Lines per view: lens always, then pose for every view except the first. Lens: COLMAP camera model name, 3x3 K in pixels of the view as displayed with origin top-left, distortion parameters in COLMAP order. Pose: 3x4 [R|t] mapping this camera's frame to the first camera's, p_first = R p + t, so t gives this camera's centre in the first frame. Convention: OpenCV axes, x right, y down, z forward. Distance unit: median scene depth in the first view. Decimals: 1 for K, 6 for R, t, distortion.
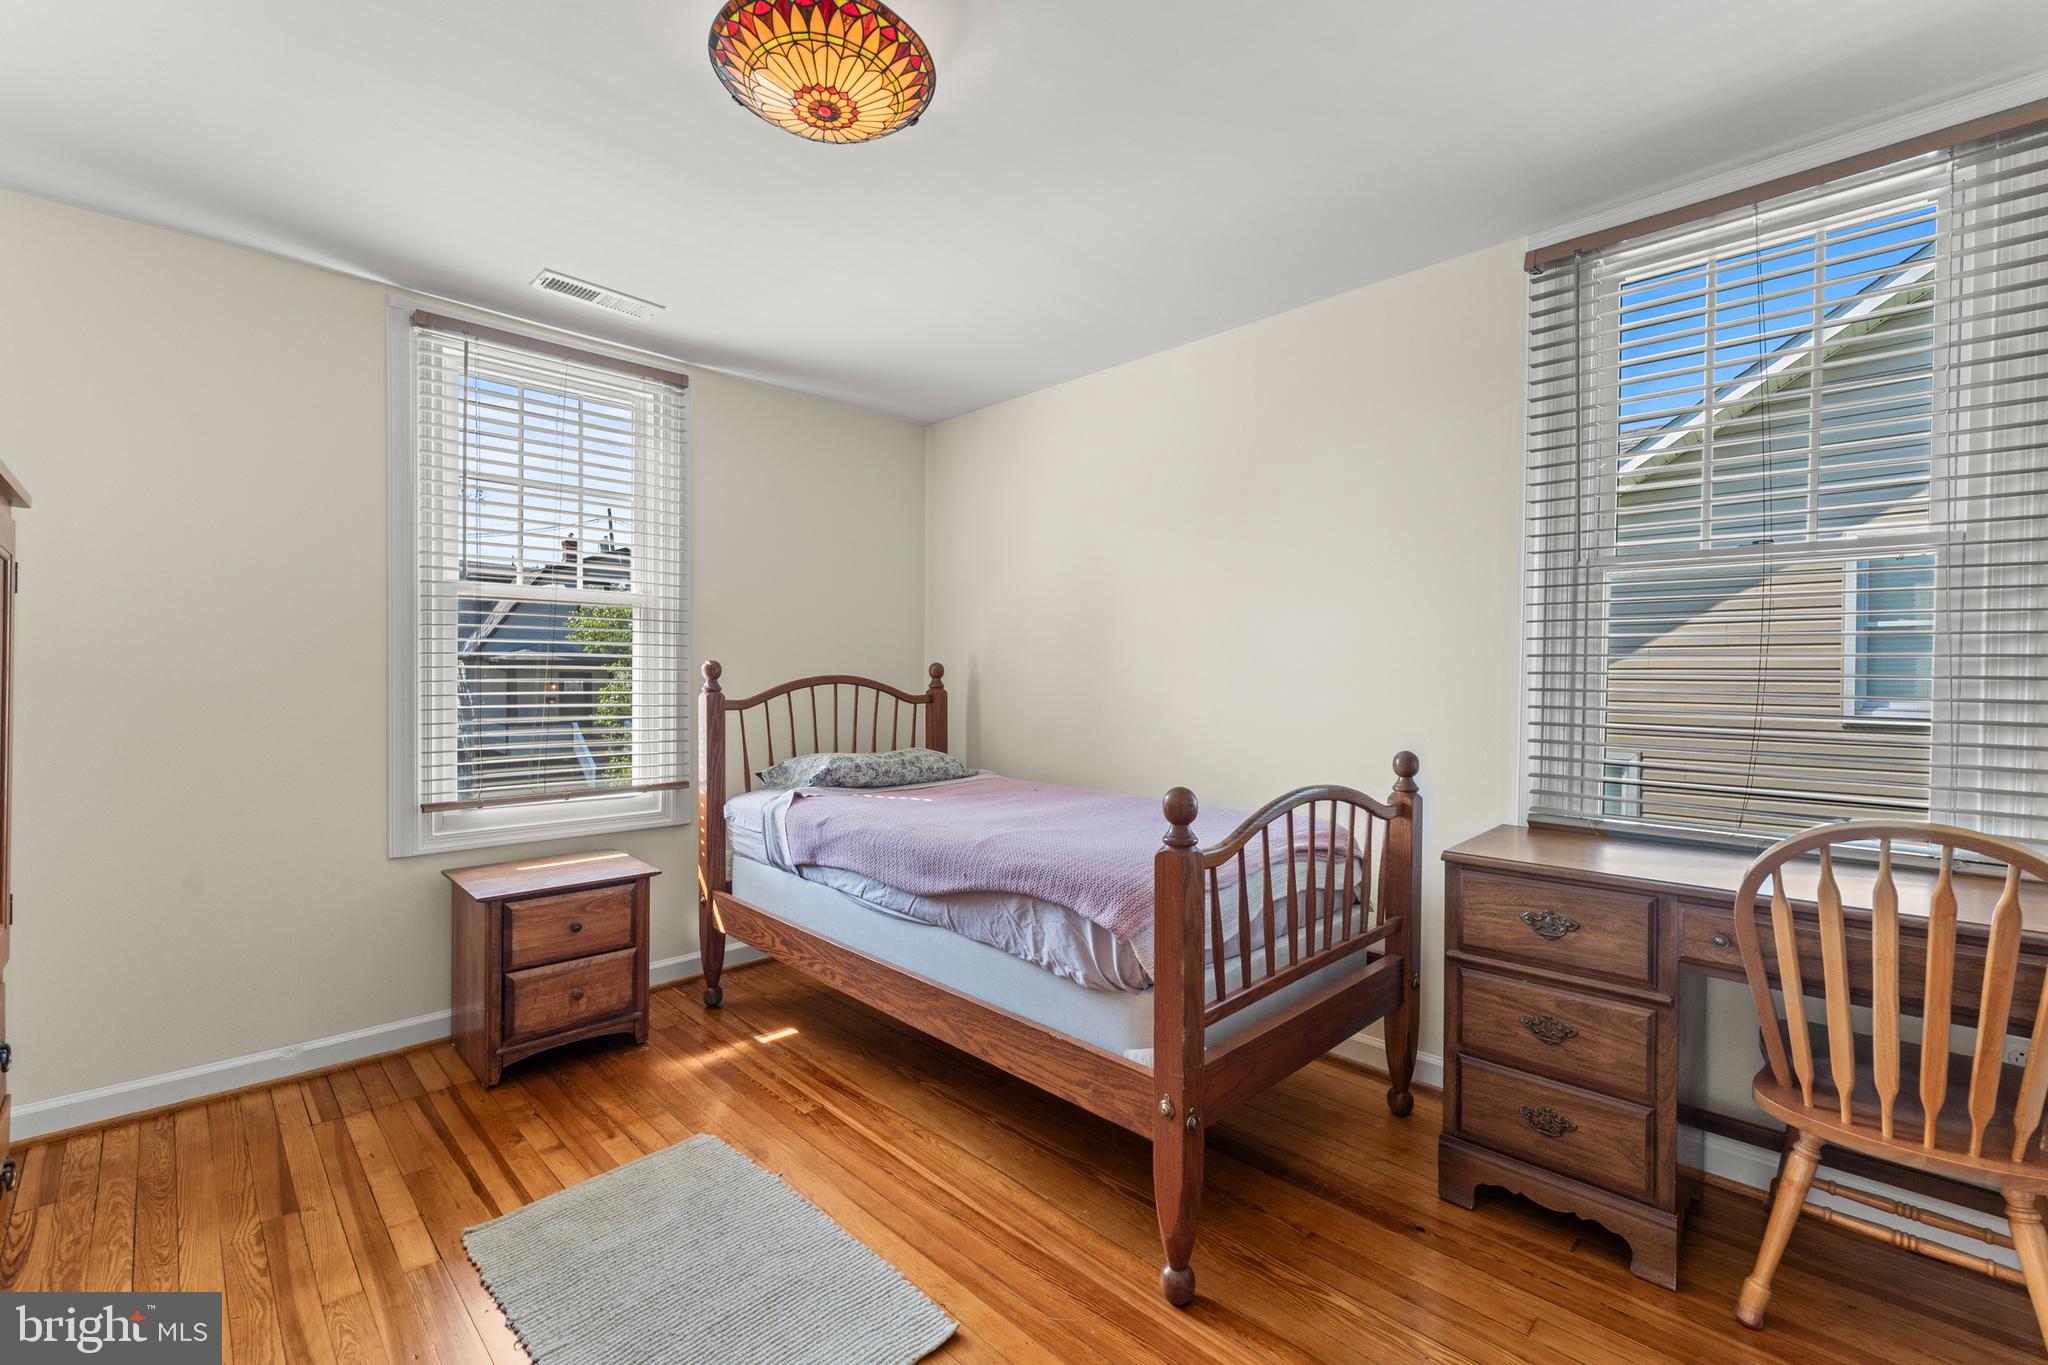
lens RADIAL K [[871.0, 0, 1021.1], [0, 871.0, 675.7], [0, 0, 1]] dist [0.002923, -0.000135]
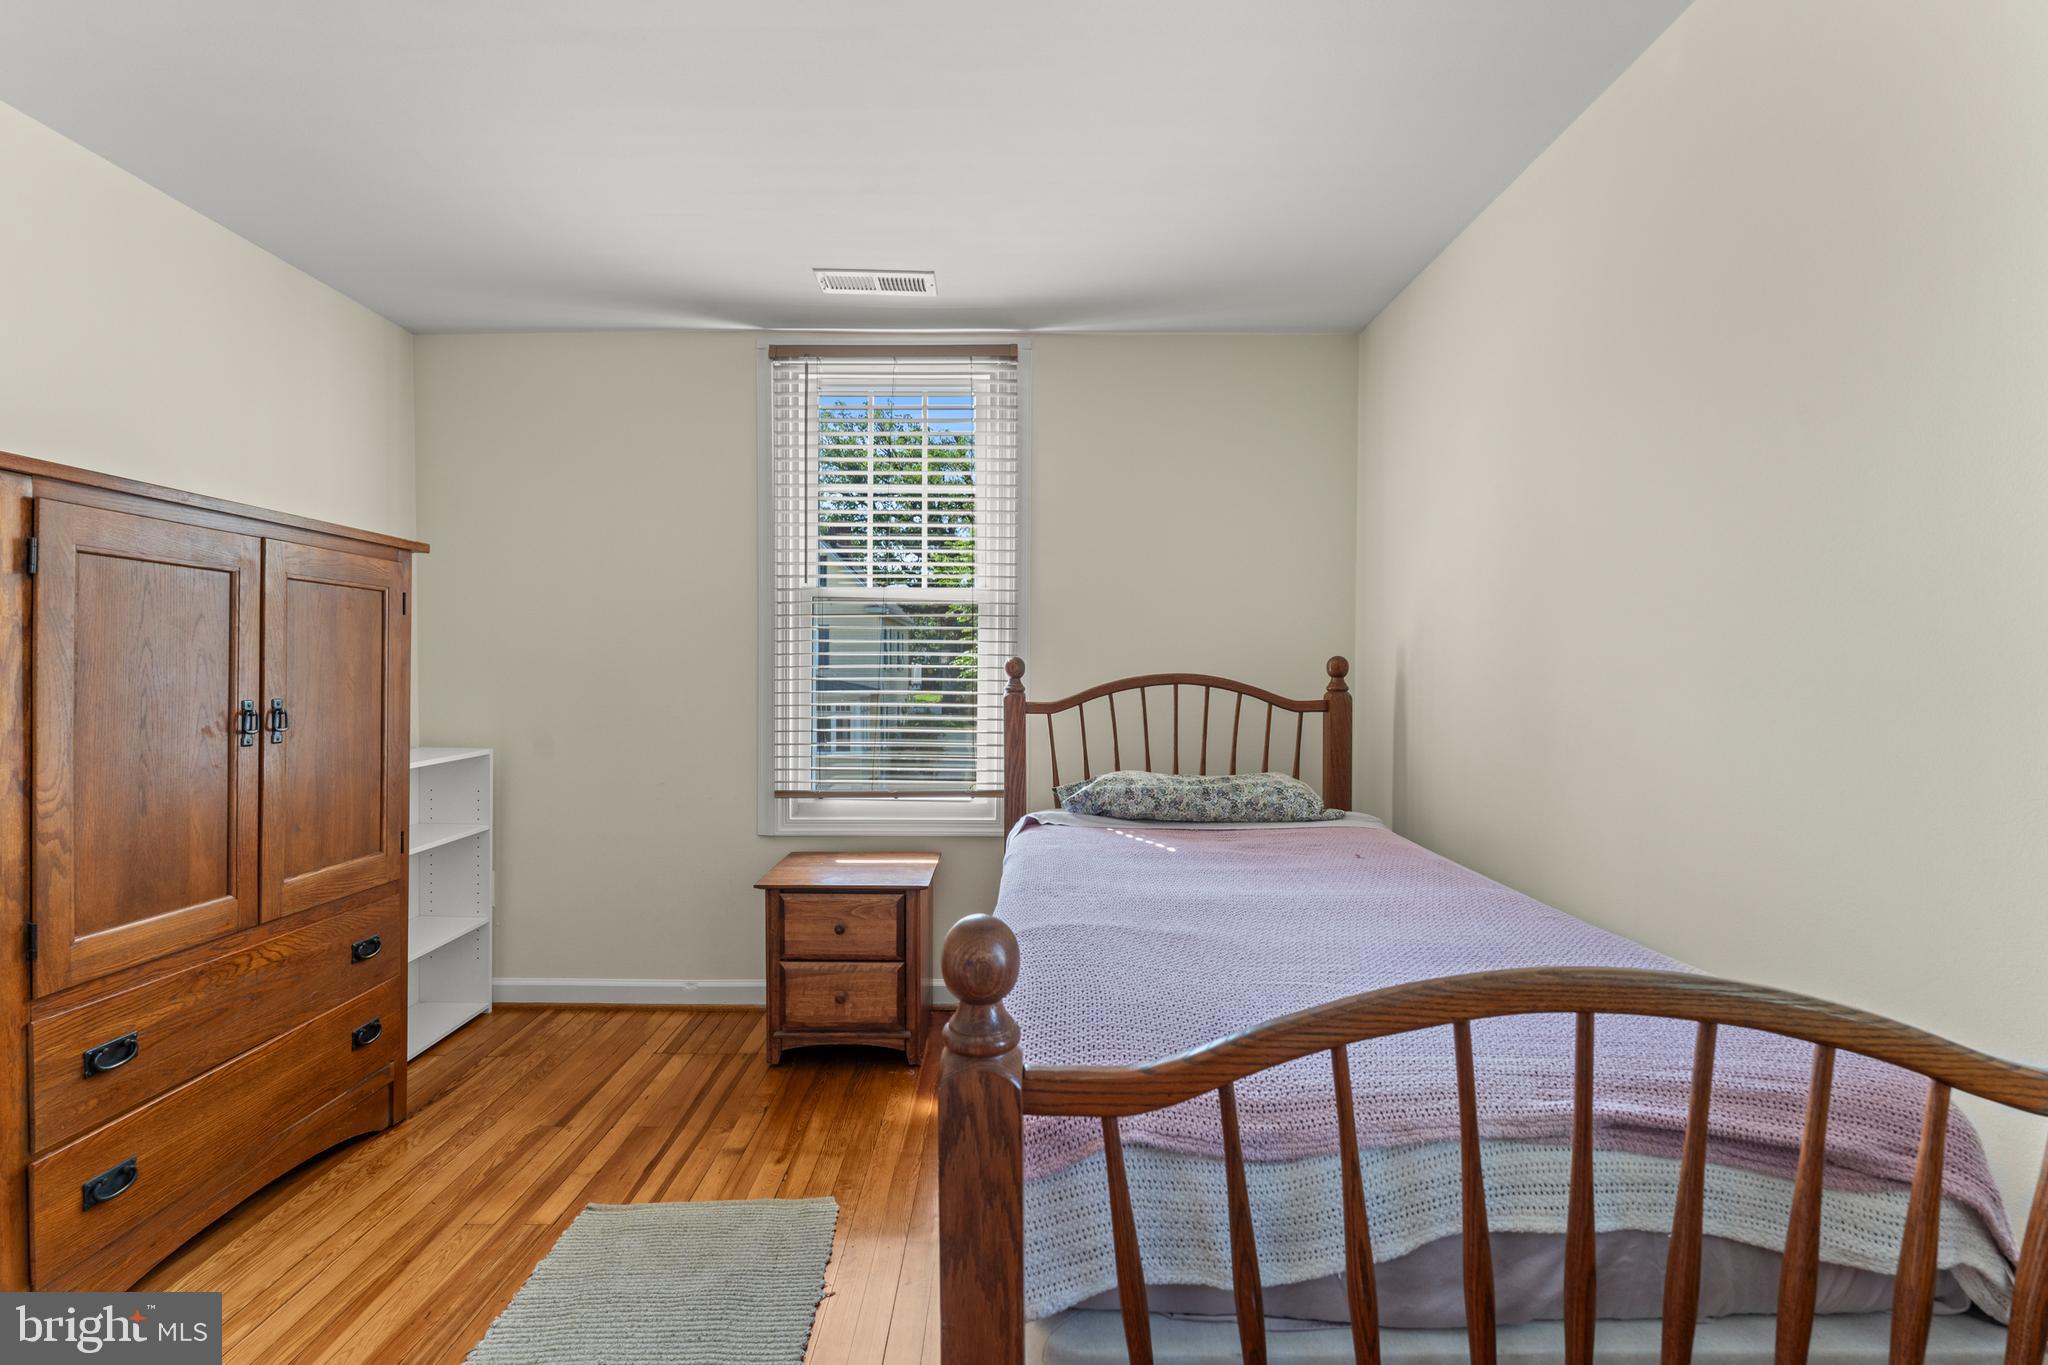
lens RADIAL K [[871.0, 0, 1023.7], [0, 871.0, 686.3], [0, 0, 1]] dist [0.002923, -0.000135]
pose [[0.711657, 0.006245, -0.702499, 0.307235], [0.000850, 0.999952, 0.009749, 0.003930], [0.702526, -0.007535, 0.711618, 0.419070]]
